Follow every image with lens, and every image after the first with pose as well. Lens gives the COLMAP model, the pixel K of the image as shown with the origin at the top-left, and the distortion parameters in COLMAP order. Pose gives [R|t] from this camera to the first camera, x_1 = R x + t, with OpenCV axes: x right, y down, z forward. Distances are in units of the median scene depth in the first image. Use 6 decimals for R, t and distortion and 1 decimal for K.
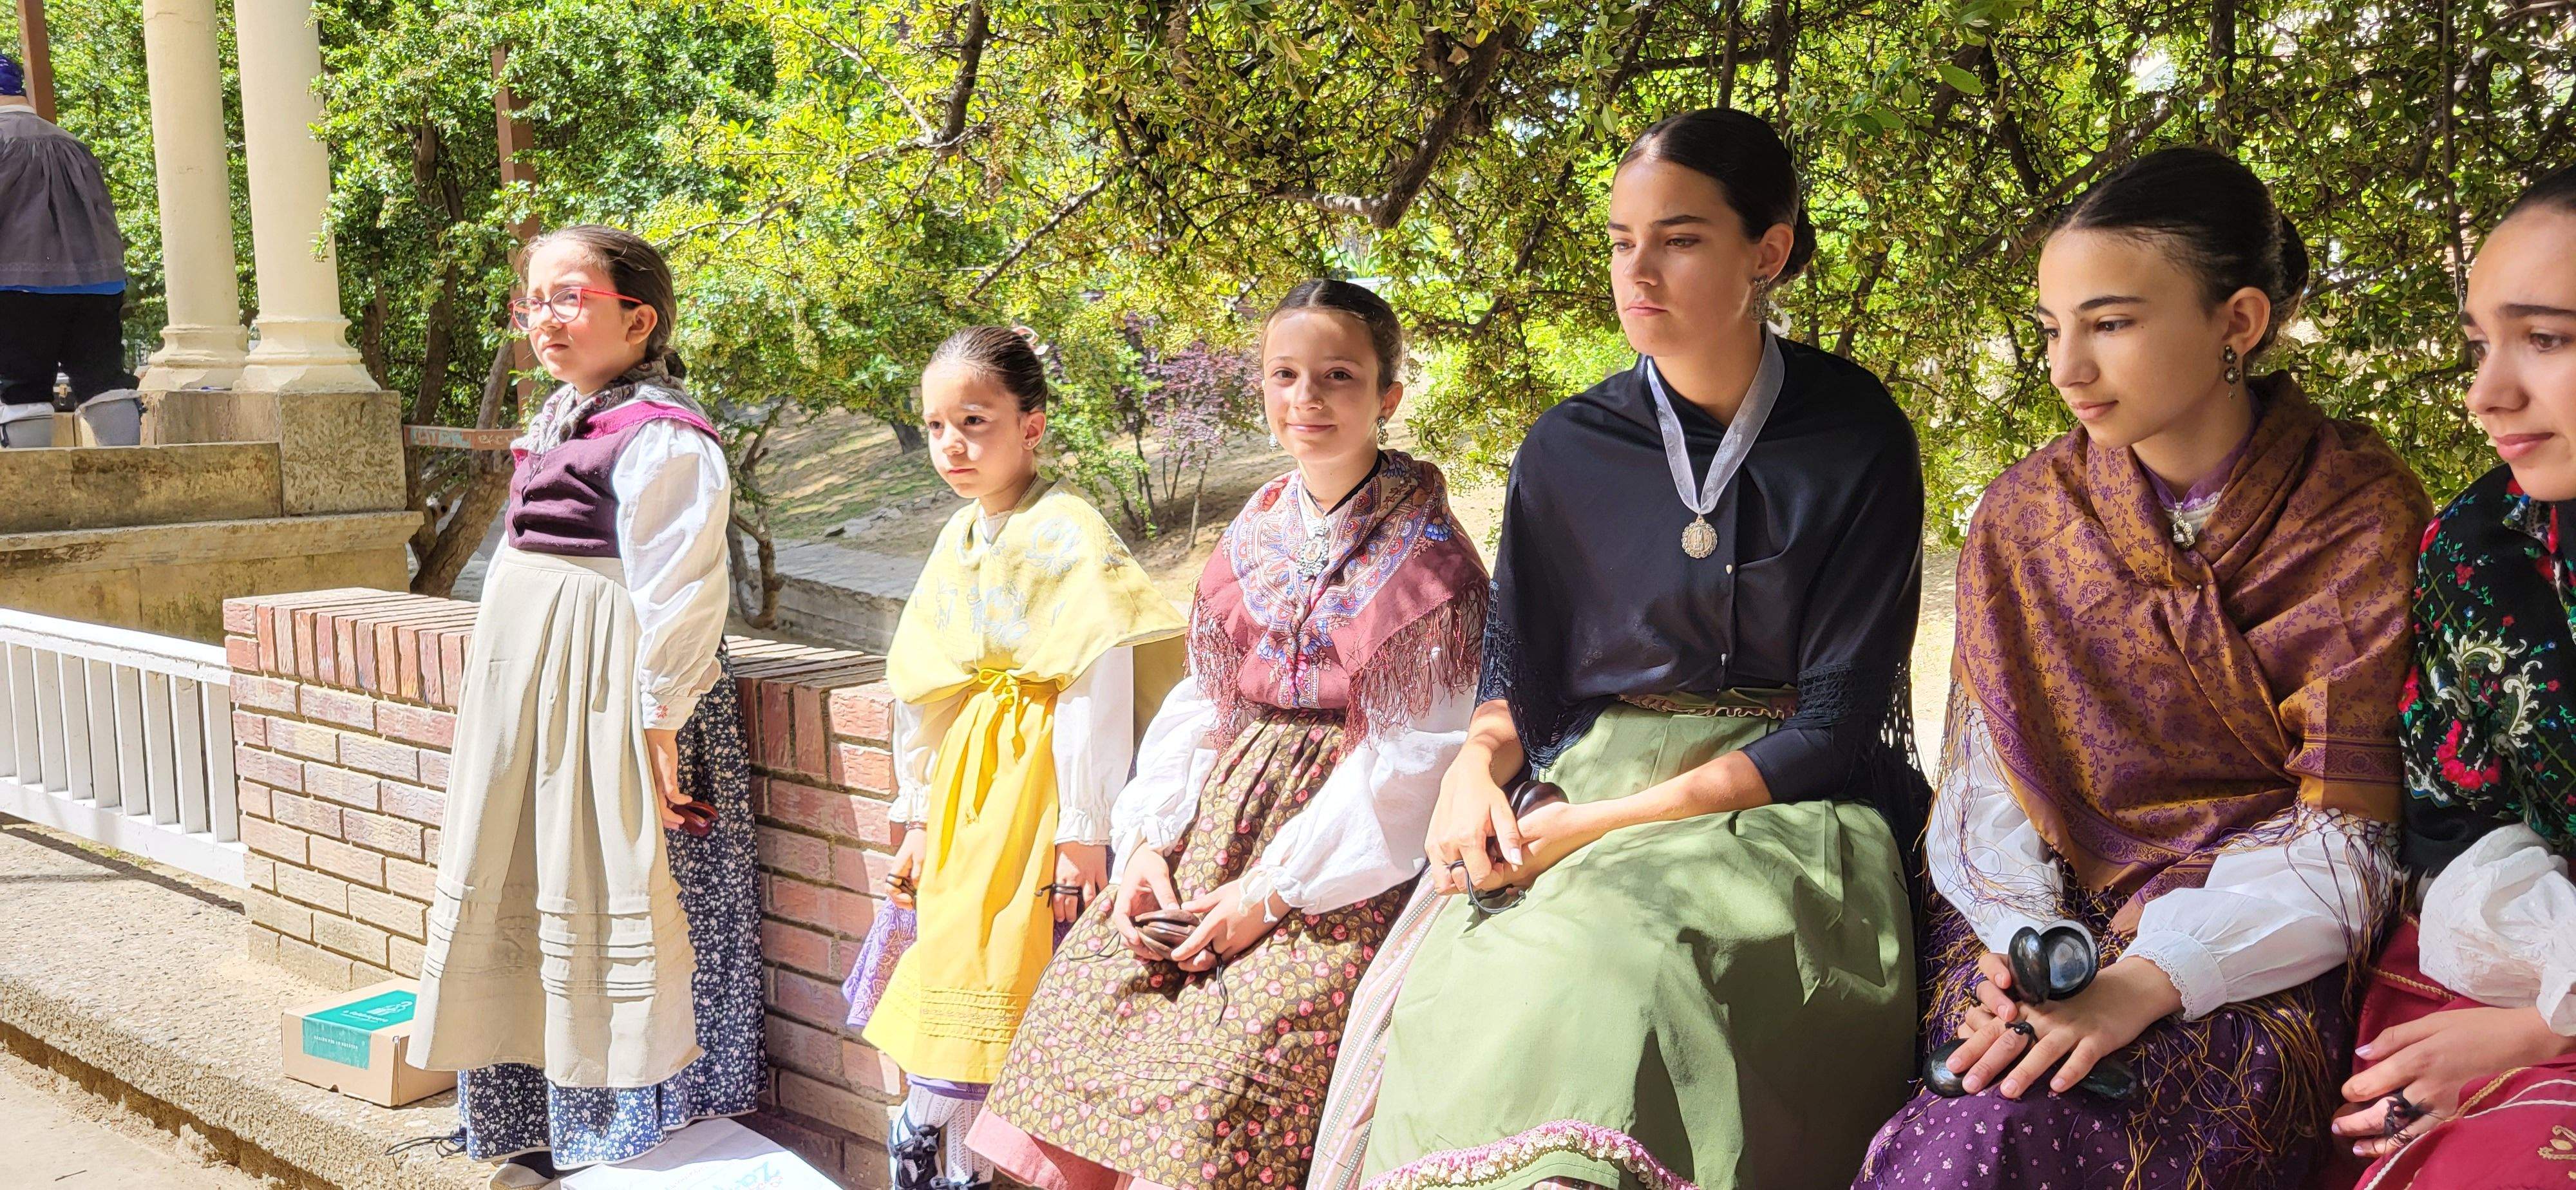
lens RADIAL K [[2010.9, 0, 1288.0], [0, 2010.9, 595.0], [0, 0, 1]] dist [0.036599, -0.013351]
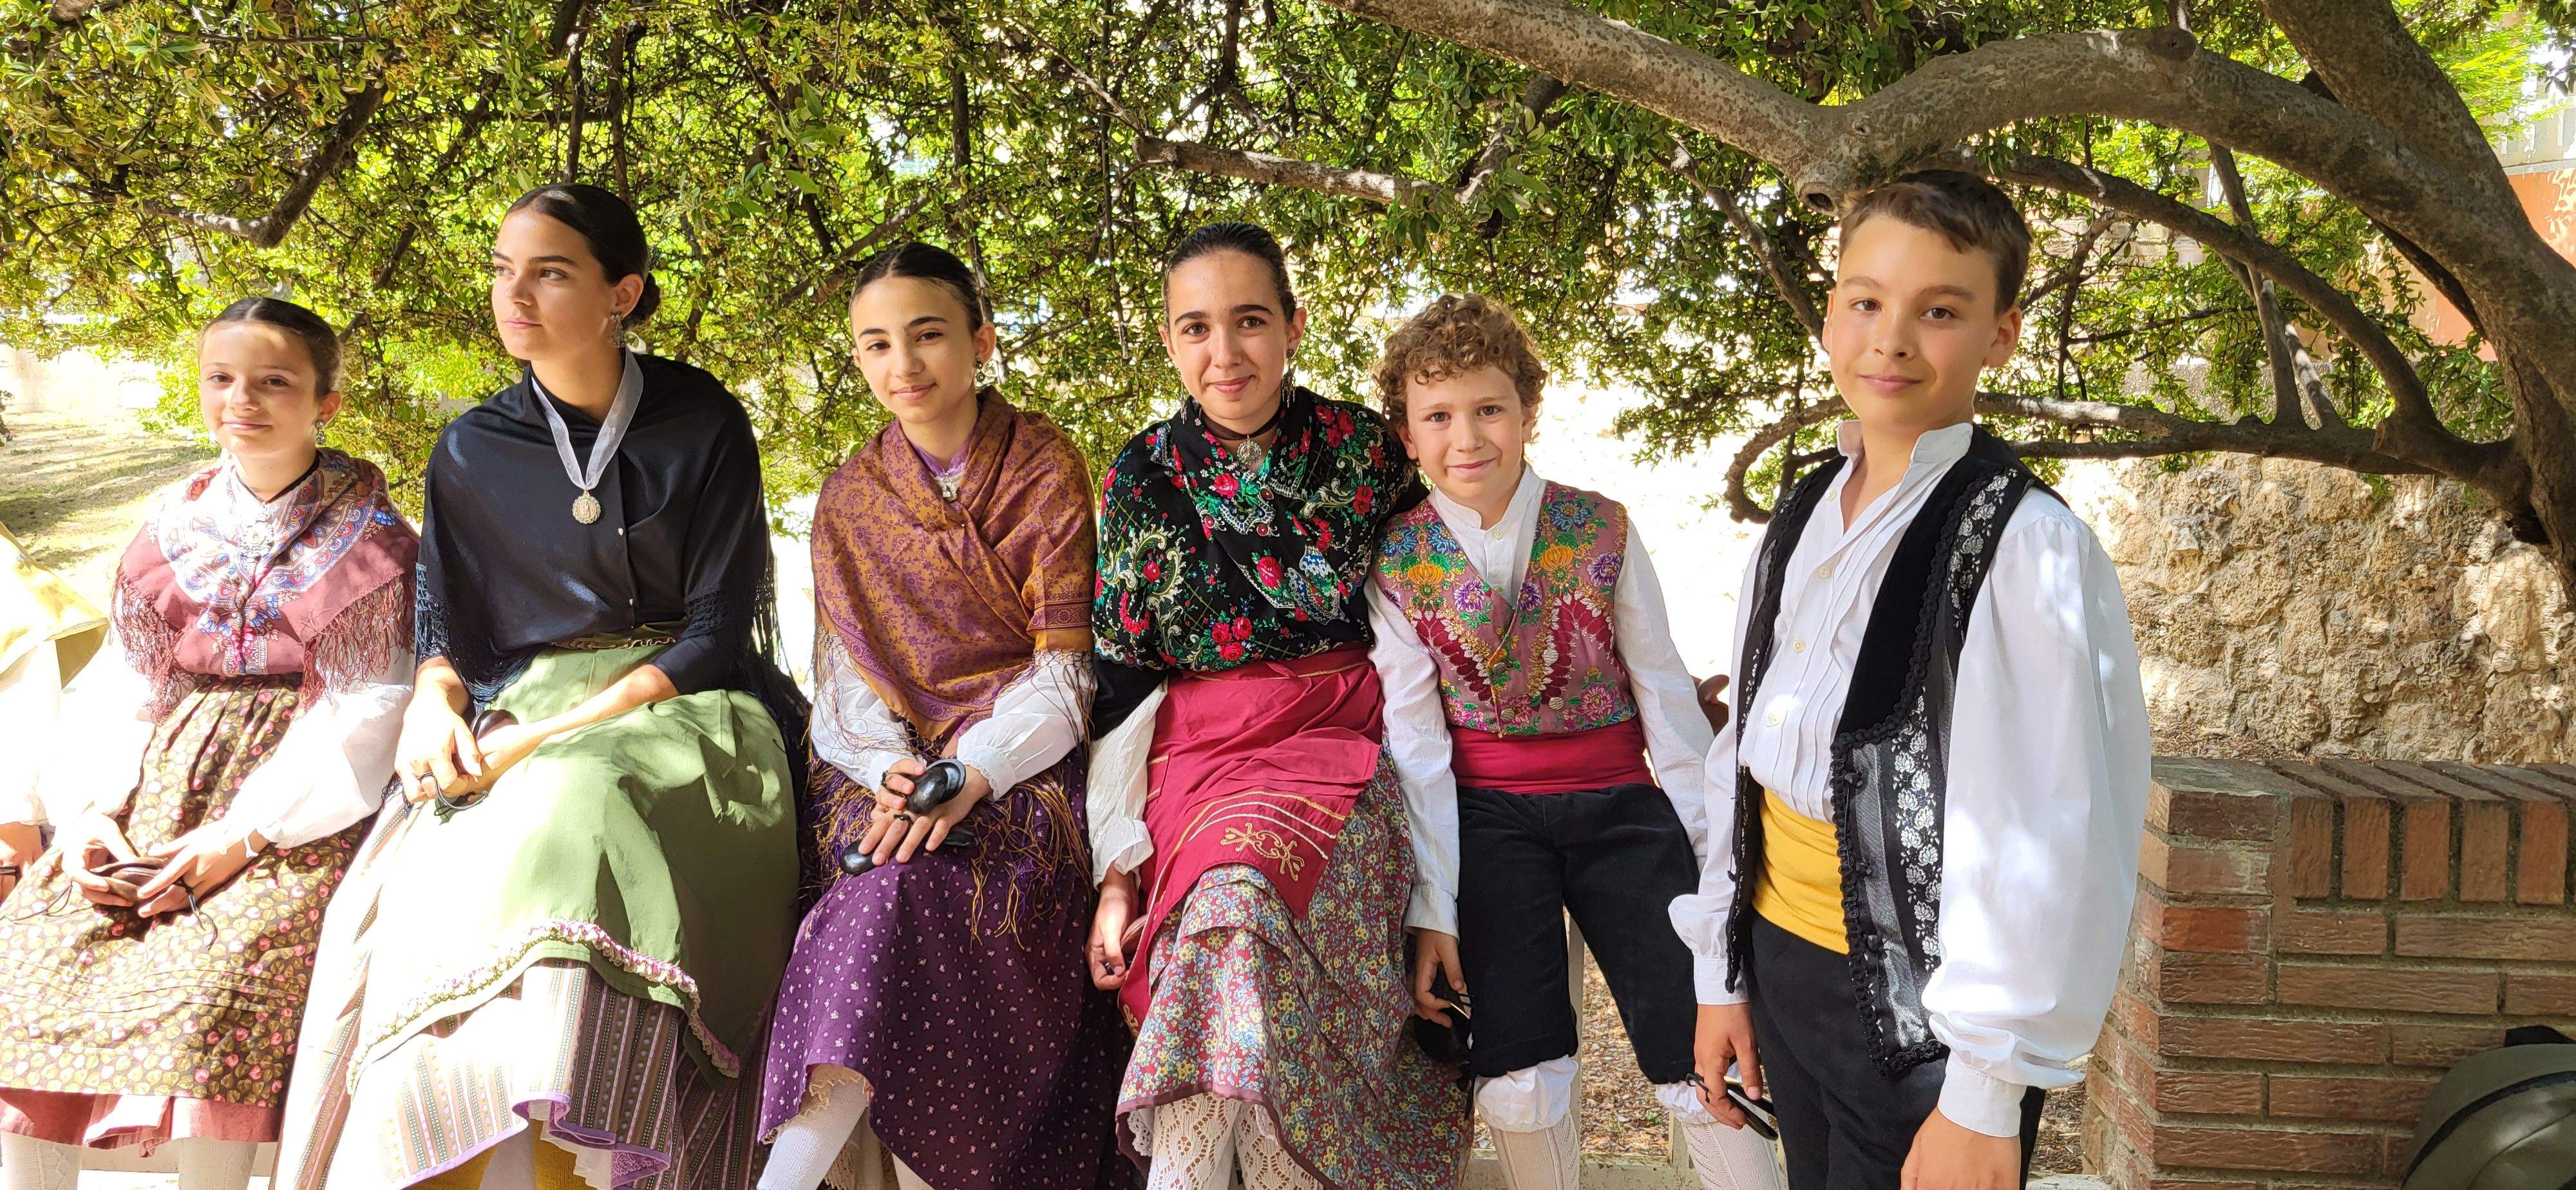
lens RADIAL K [[2010.9, 0, 1288.0], [0, 2010.9, 595.0], [0, 0, 1]] dist [0.036599, -0.013351]
pose [[0.828726, -0.039350, 0.558270, -0.147061], [0.046065, 0.998936, 0.002029, 0.036822], [-0.557756, 0.024035, 0.829657, -0.275542]]
